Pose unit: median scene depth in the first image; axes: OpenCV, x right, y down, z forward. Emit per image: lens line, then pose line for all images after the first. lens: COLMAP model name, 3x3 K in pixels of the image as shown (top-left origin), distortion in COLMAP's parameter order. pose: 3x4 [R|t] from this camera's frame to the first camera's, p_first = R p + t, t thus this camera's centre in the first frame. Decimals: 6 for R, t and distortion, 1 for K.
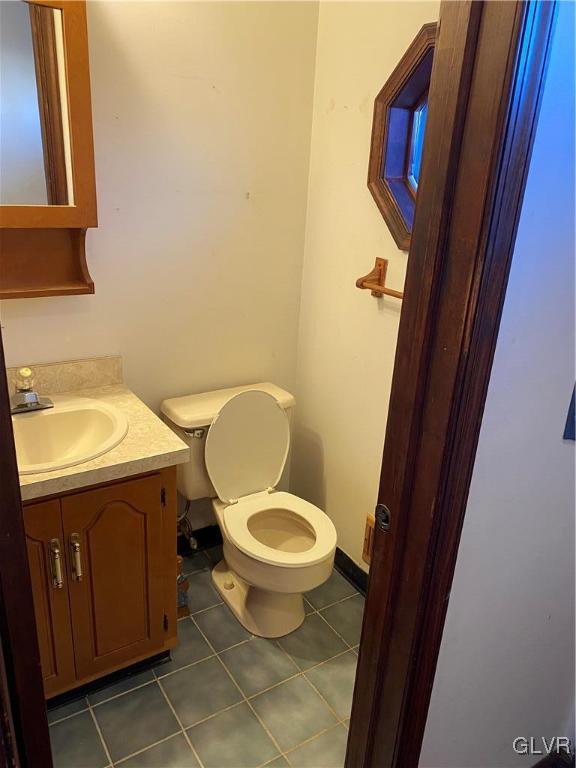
lens RADIAL K [[581.4, 0, 283.6], [0, 581.4, 383.8], [0, 0, 1]] dist [0.033395, -0.027823]
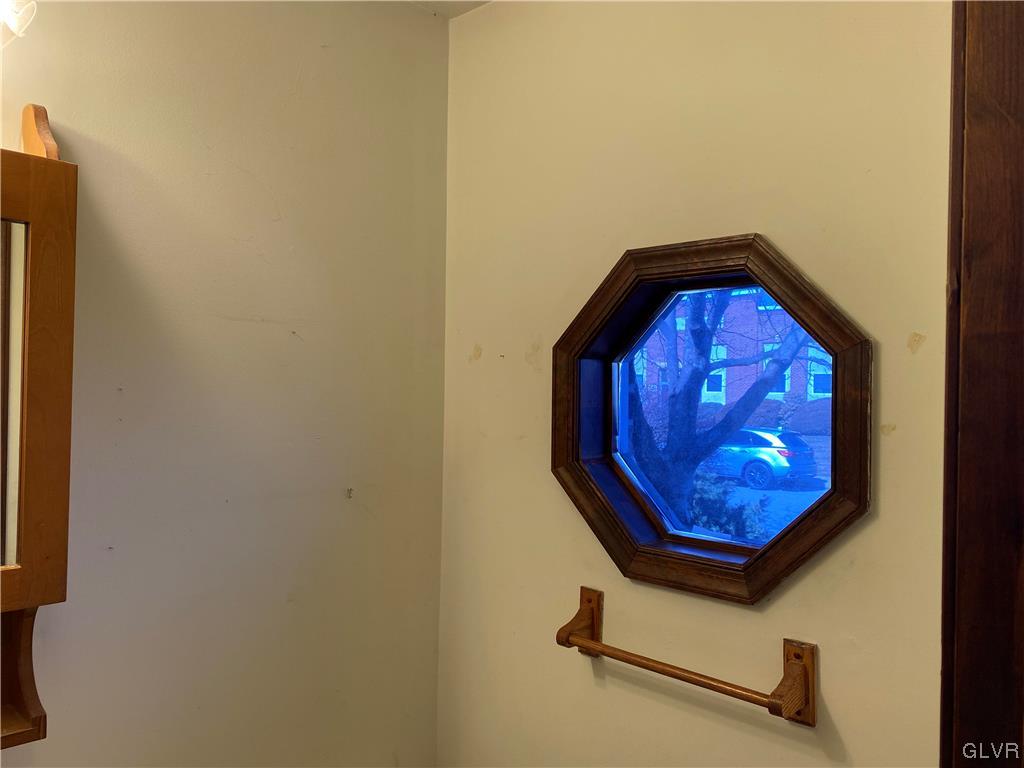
lens RADIAL K [[775.2, 0, 514.5], [0, 775.2, 386.6], [0, 0, 1]] dist [0.033395, -0.027823]
pose [[0.972547, -0.034847, 0.230083, -0.084541], [0.112600, 0.935742, -0.334228, -0.156612], [-0.203651, 0.350960, 0.913976, 0.226971]]
